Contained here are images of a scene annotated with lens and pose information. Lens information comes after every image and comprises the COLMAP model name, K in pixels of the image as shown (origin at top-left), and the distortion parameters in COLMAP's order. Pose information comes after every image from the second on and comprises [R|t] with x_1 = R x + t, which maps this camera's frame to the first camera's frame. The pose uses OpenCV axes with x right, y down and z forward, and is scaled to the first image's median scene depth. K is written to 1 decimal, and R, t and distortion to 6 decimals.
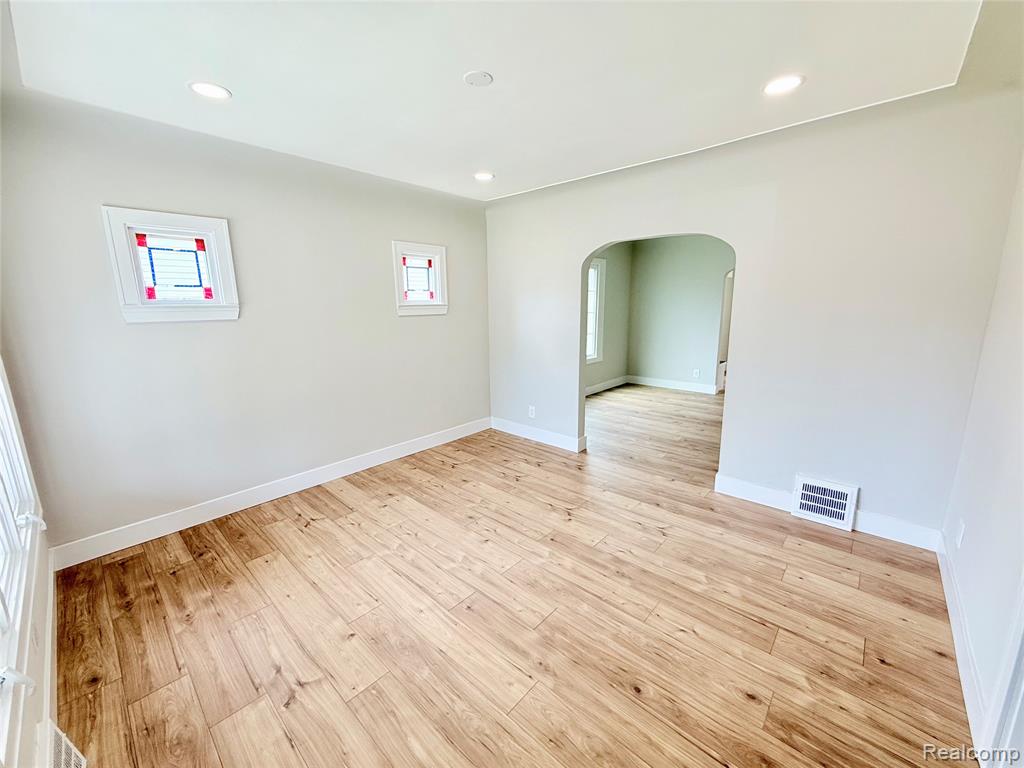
lens RADIAL K [[408.4, 0, 510.9], [0, 408.4, 384.2], [0, 0, 1]] dist [-0.001777, 0.000192]
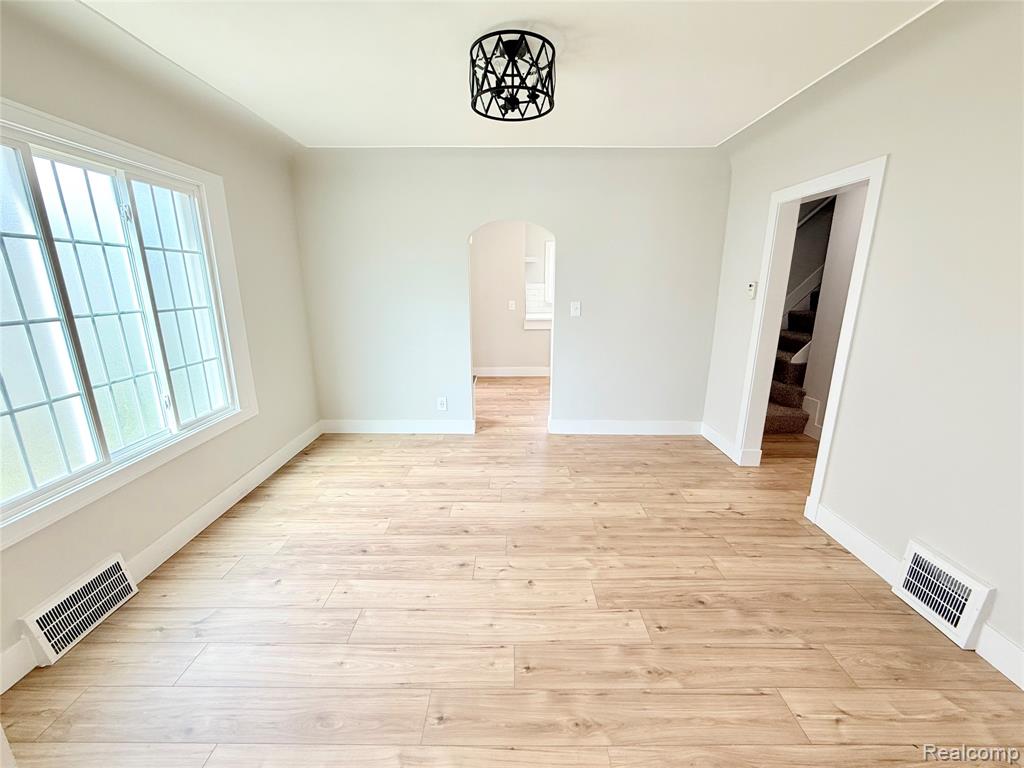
lens RADIAL K [[408.4, 0, 510.2], [0, 408.4, 382.9], [0, 0, 1]] dist [-0.001777, 0.000192]
pose [[0.742853, -0.150481, 0.652323, 0.336562], [0.124329, 0.988469, 0.086441, -0.225618], [-0.657809, 0.016889, 0.752996, 1.132079]]
